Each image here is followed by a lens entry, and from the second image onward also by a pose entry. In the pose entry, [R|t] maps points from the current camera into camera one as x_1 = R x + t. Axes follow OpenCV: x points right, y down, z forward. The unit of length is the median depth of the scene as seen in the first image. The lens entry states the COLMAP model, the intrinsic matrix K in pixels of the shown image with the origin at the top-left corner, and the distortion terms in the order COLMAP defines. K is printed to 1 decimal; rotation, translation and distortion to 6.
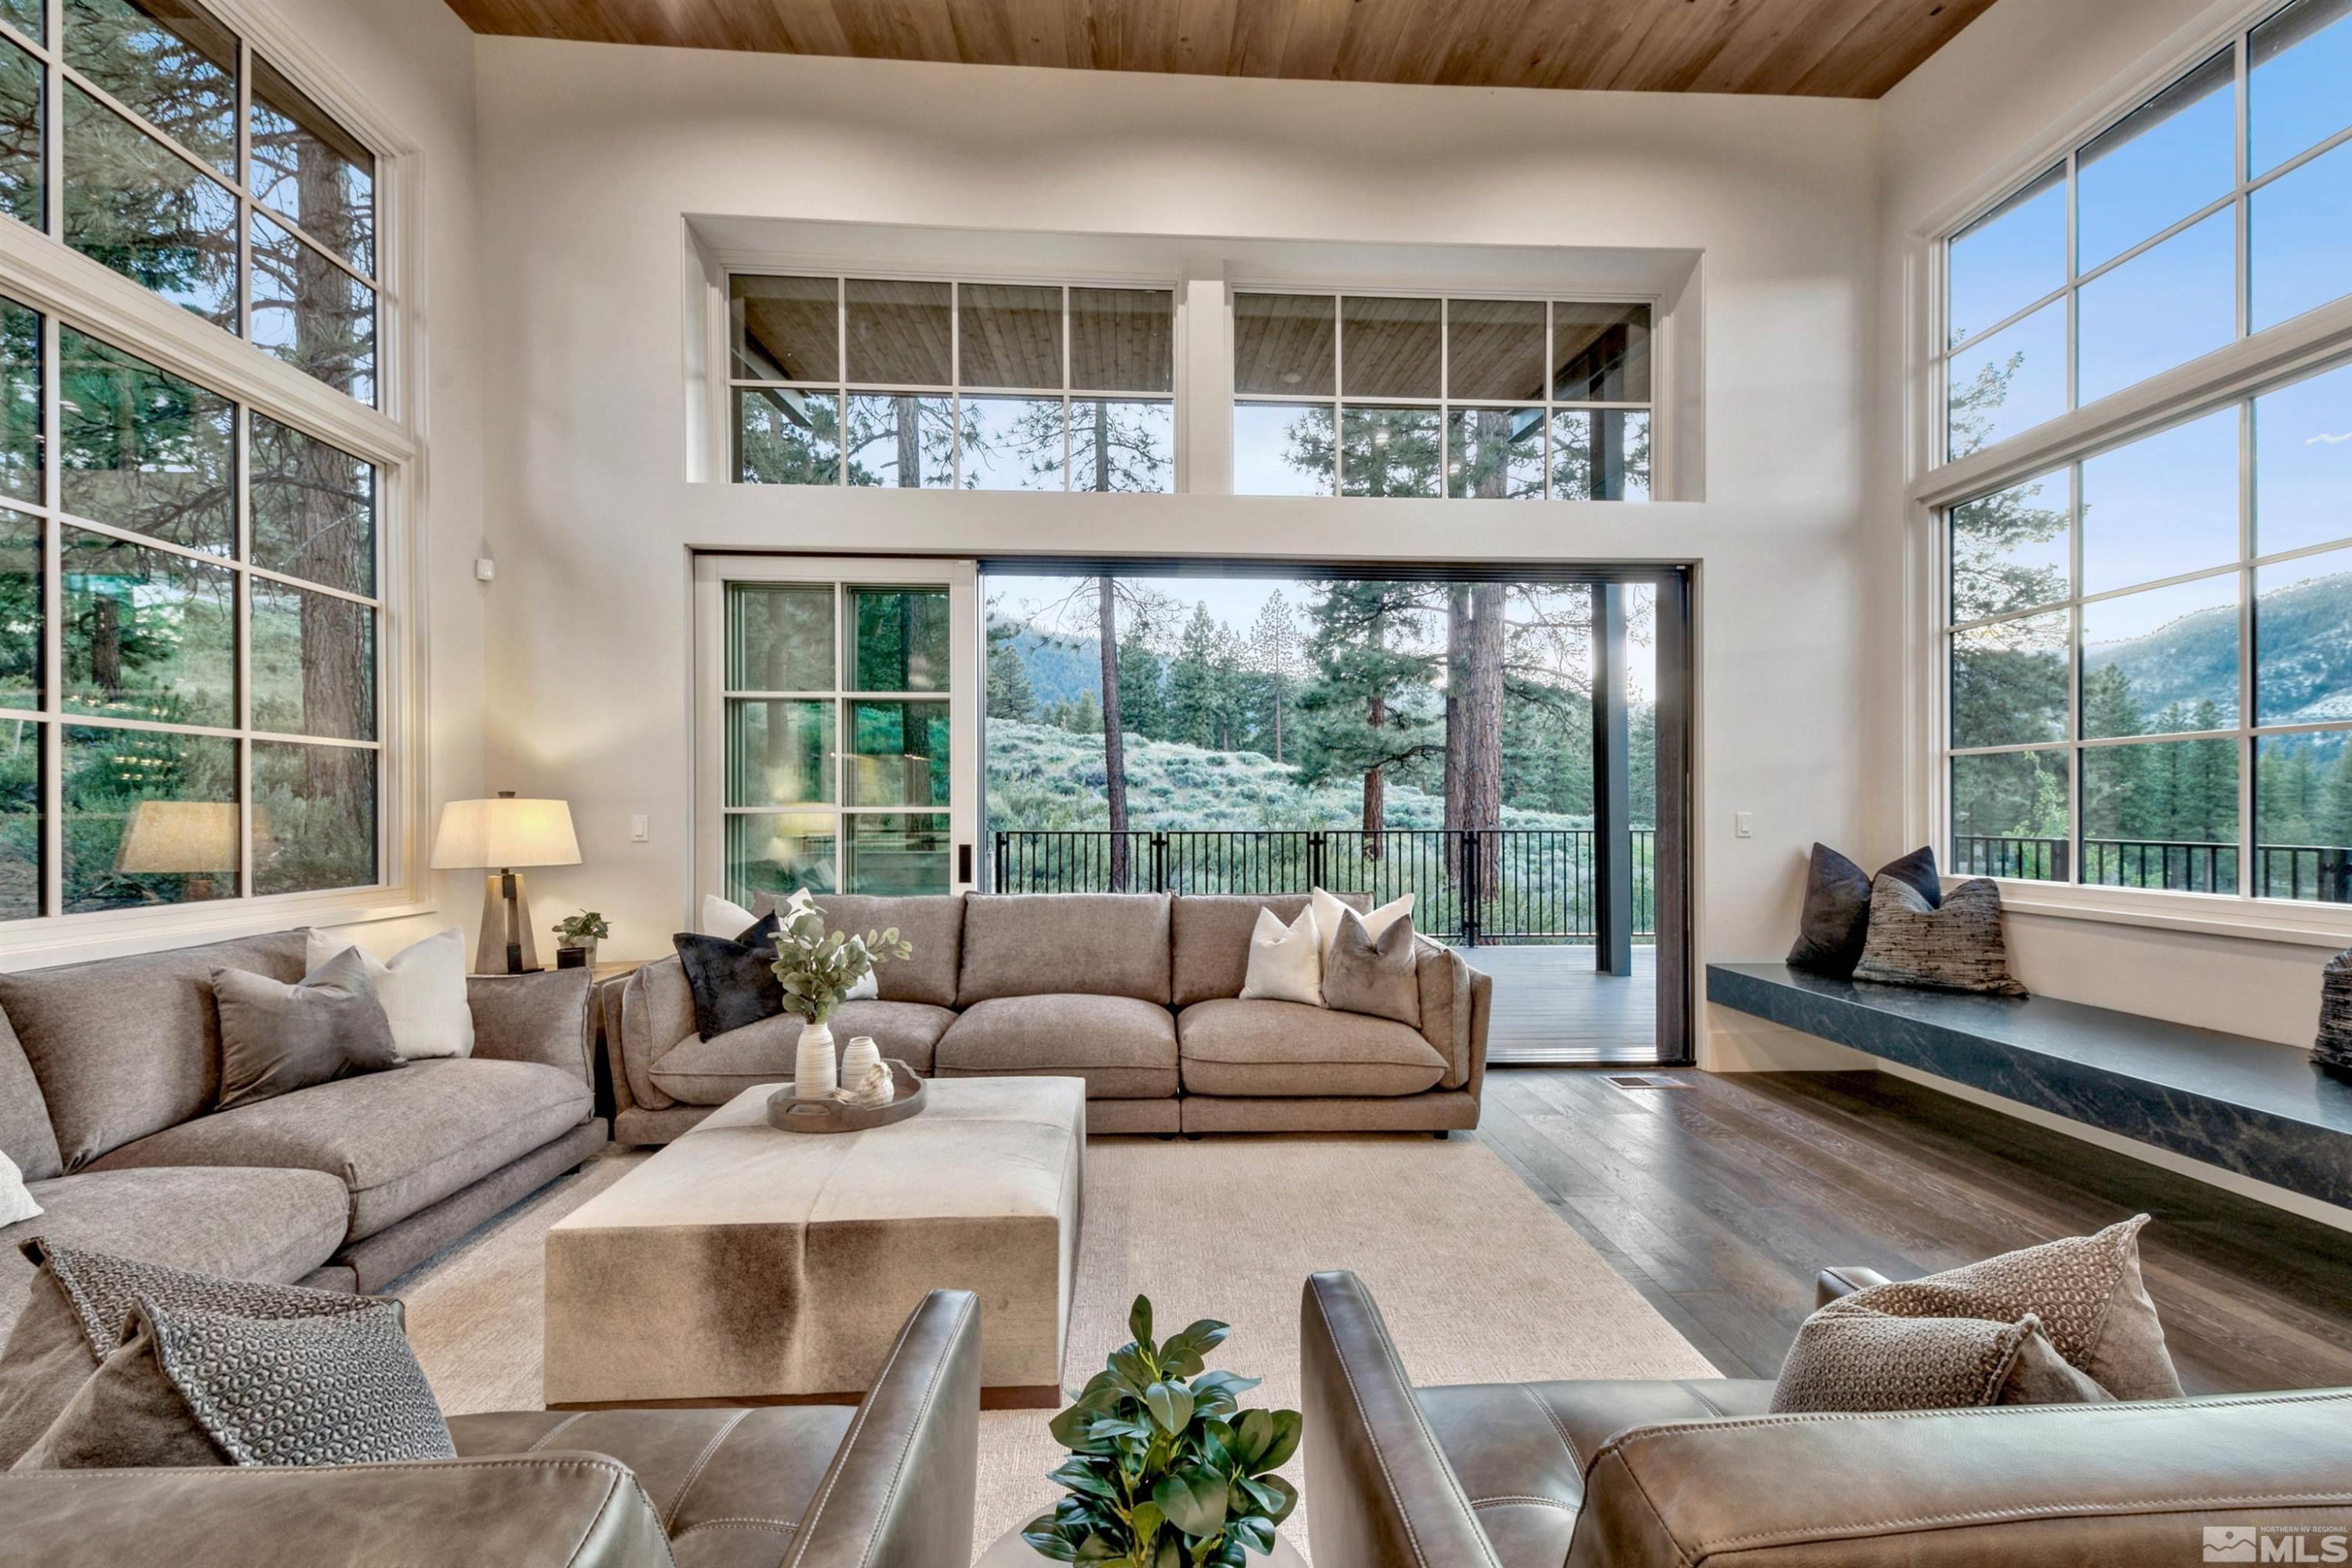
lens RADIAL K [[934.9, 0, 1171.8], [0, 934.9, 808.7], [0, 0, 1]] dist [0.015882, 0.000030]
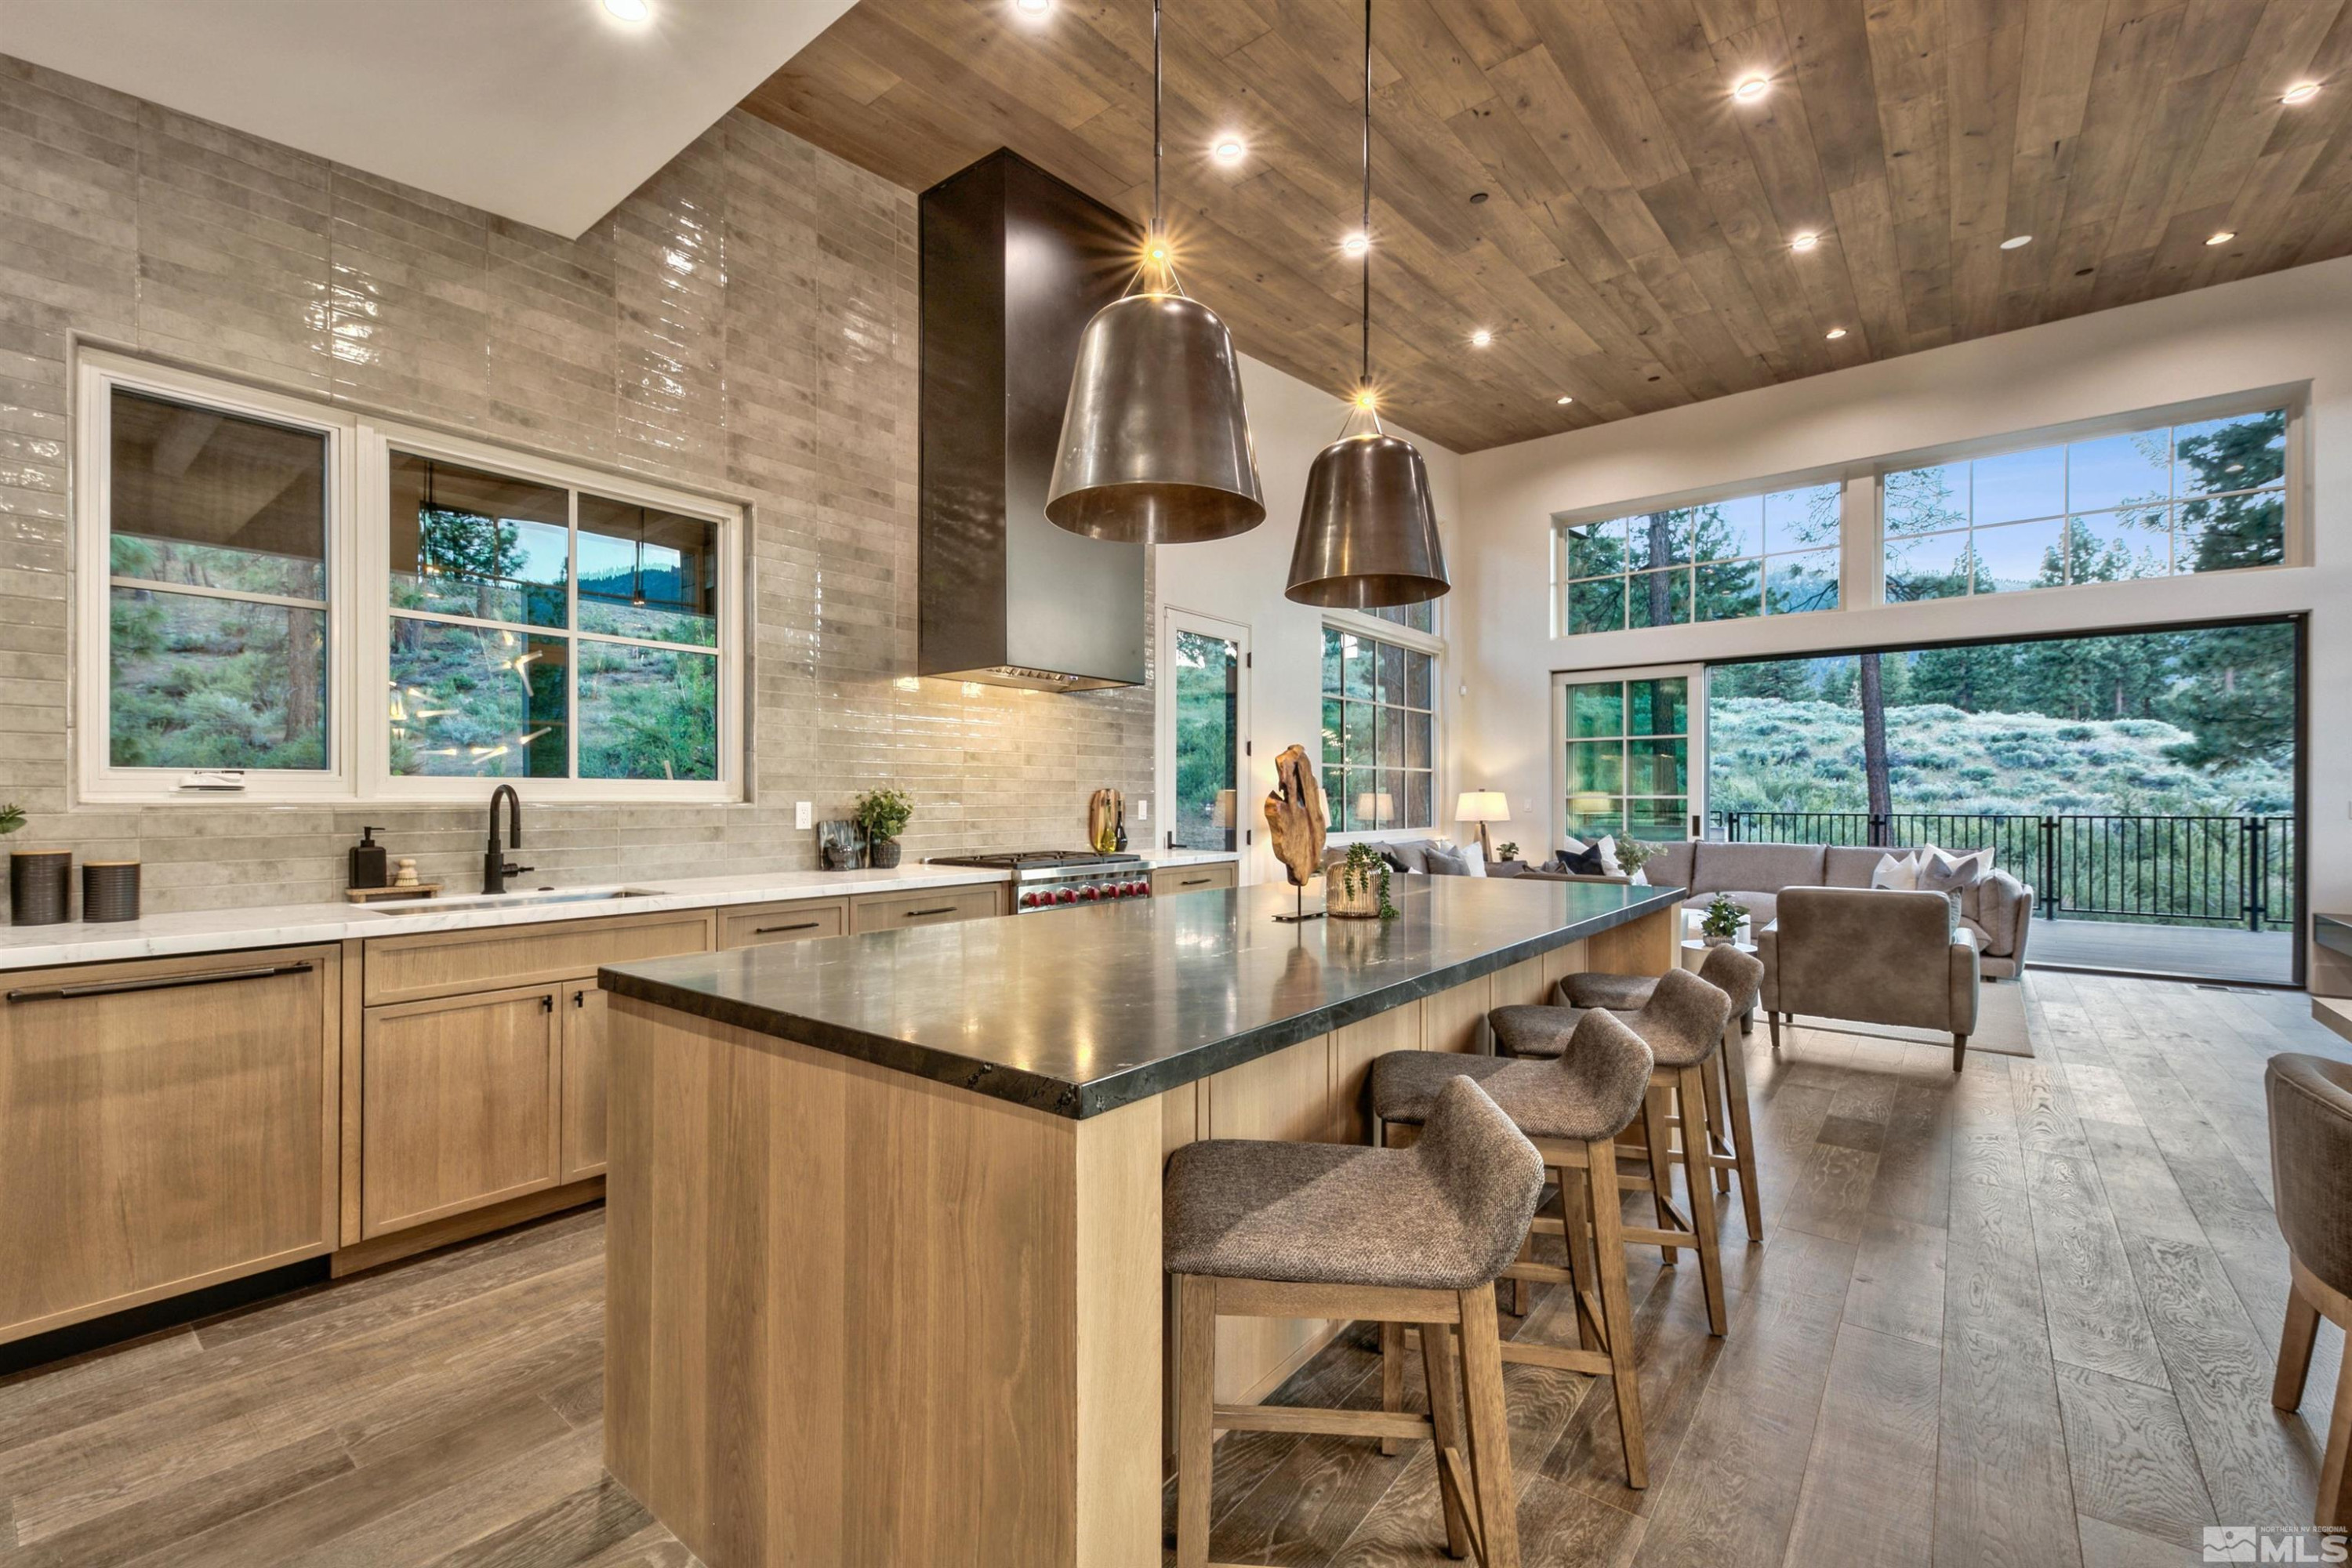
lens RADIAL K [[961.7, 0, 1185.9], [0, 961.7, 798.4], [0, 0, 1]] dist [0.006762, -0.000336]
pose [[0.748705, 0.002475, -0.662899, 0.060133], [0.000358, 0.999991, 0.004138, -0.000883], [0.662904, -0.003335, 0.748697, -0.230139]]
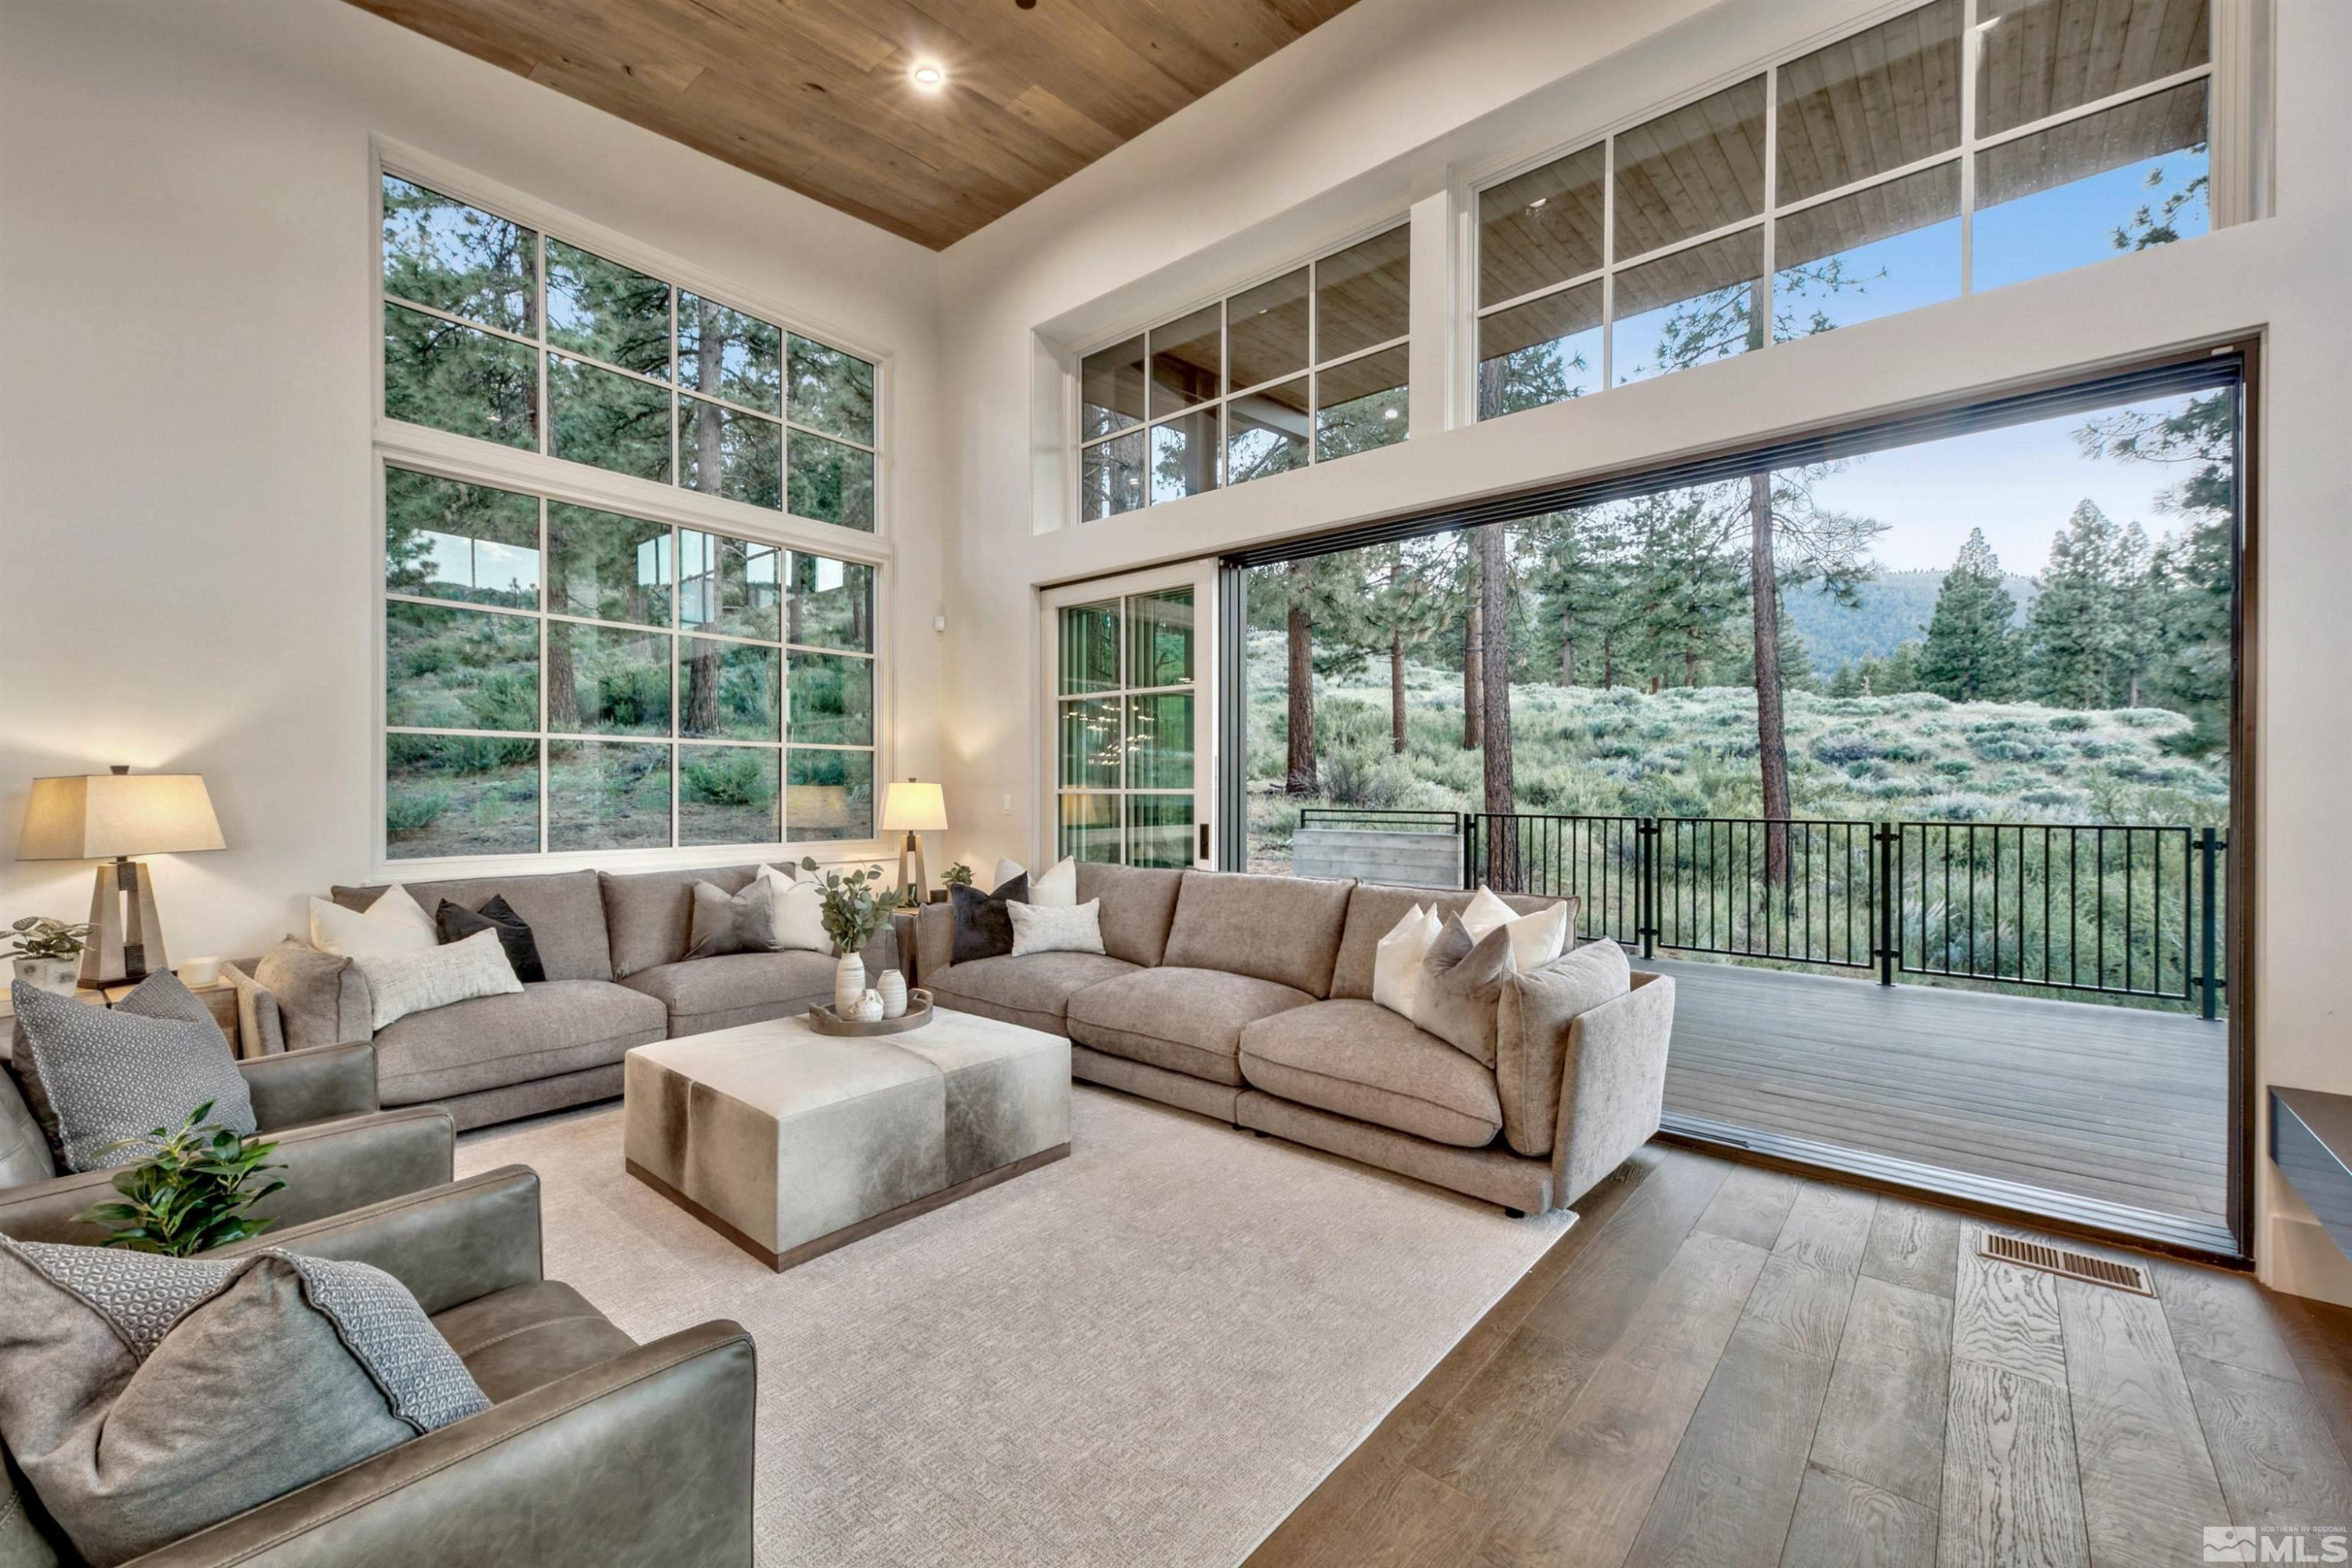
lens RADIAL K [[931.7, 0, 1204.6], [0, 931.7, 790.8], [0, 0, 1]] dist [0.019964, -0.000053]
pose [[0.739093, 0.003002, -0.673597, 0.104431], [-0.001828, 0.999995, 0.002451, -0.000501], [0.673601, -0.000580, 0.739095, 0.042883]]
